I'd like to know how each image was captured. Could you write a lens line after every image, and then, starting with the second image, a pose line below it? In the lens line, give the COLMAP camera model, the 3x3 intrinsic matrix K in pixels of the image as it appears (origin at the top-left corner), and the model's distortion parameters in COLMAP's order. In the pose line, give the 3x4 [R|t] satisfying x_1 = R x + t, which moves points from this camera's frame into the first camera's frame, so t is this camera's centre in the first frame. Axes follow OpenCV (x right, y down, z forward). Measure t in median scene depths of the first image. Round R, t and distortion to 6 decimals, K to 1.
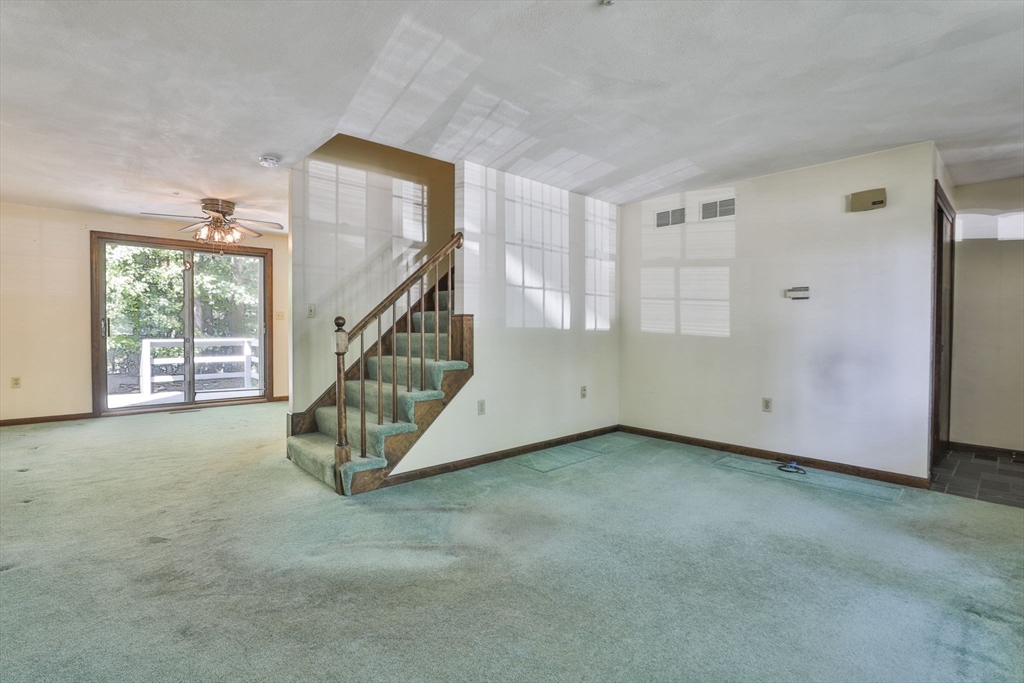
lens RADIAL K [[485.5, 0, 509.1], [0, 485.5, 341.9], [0, 0, 1]] dist [-0.053092, 0.011849]
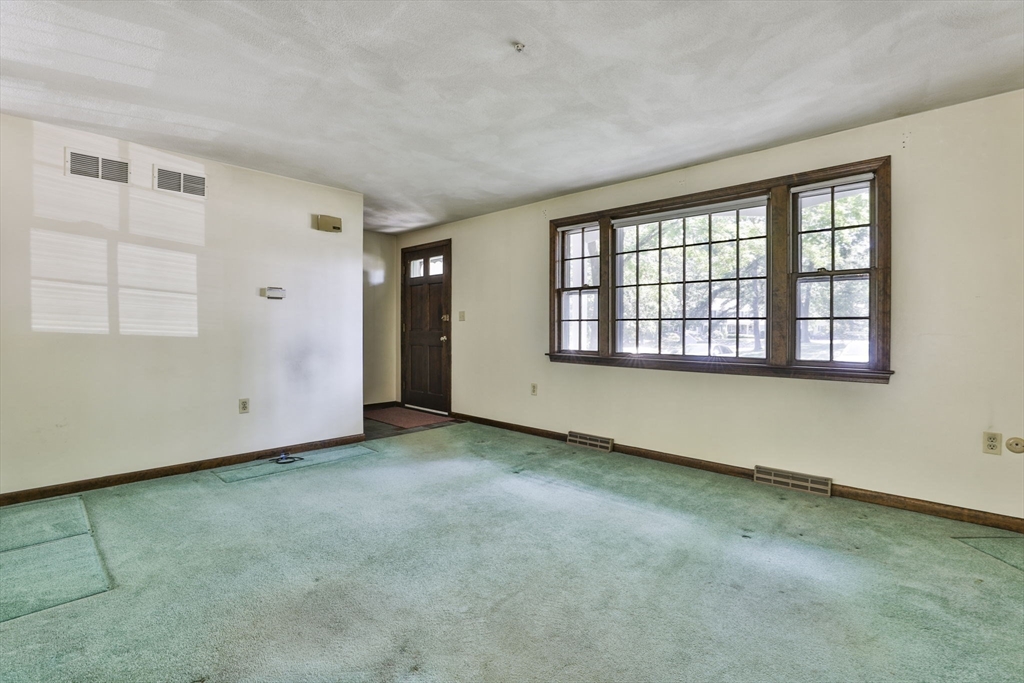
lens RADIAL K [[485.5, 0, 509.1], [0, 485.5, 341.9], [0, 0, 1]] dist [-0.053092, 0.011849]
pose [[-0.105172, -0.032347, 0.993928, -0.469458], [0.021148, 0.999172, 0.034755, -0.019922], [-0.994229, 0.024674, -0.104401, 0.563465]]
